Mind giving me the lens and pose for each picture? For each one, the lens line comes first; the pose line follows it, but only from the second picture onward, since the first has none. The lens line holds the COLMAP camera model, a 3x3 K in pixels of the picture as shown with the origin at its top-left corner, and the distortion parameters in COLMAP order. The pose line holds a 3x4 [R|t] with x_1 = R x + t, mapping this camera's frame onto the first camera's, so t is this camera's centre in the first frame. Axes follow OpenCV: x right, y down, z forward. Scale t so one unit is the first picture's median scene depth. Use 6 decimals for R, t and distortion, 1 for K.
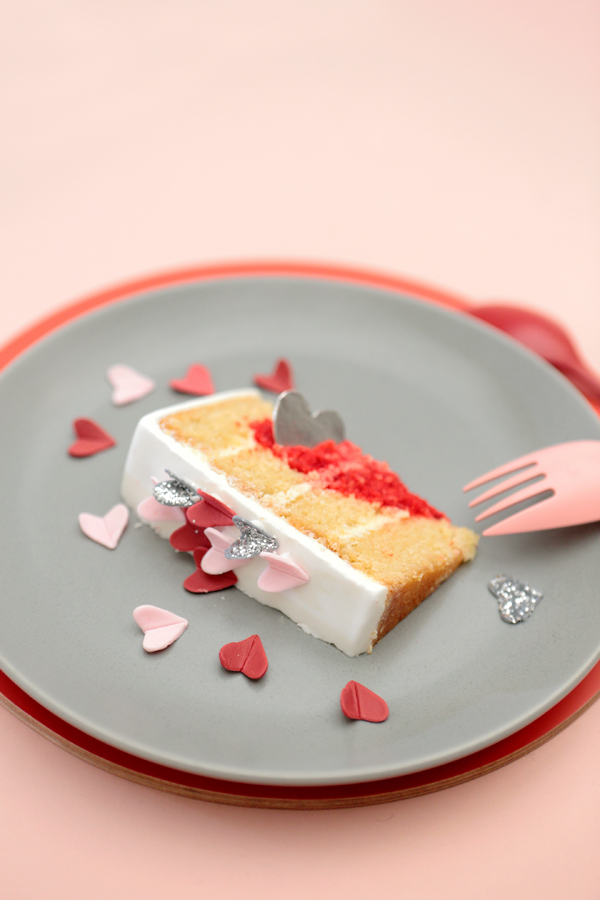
lens RADIAL K [[1275.2, 0, 300.0], [0, 1275.2, 450.0], [0, 0, 1]] dist [-0.147594, 0.012594]
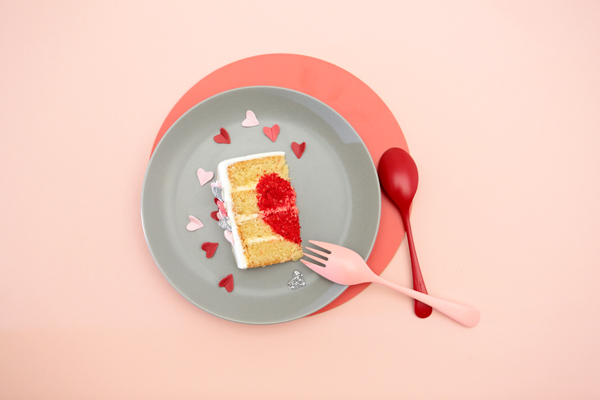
lens RADIAL K [[707.4, 0, 300.0], [0, 707.4, 200.0], [0, 0, 1]] dist [-0.071438, -0.002097]
pose [[0.788285, 0.606614, -0.103081, 0.230201], [-0.391869, 0.624096, 0.675976, -1.131380], [0.474389, -0.492467, 0.729679, -0.123698]]
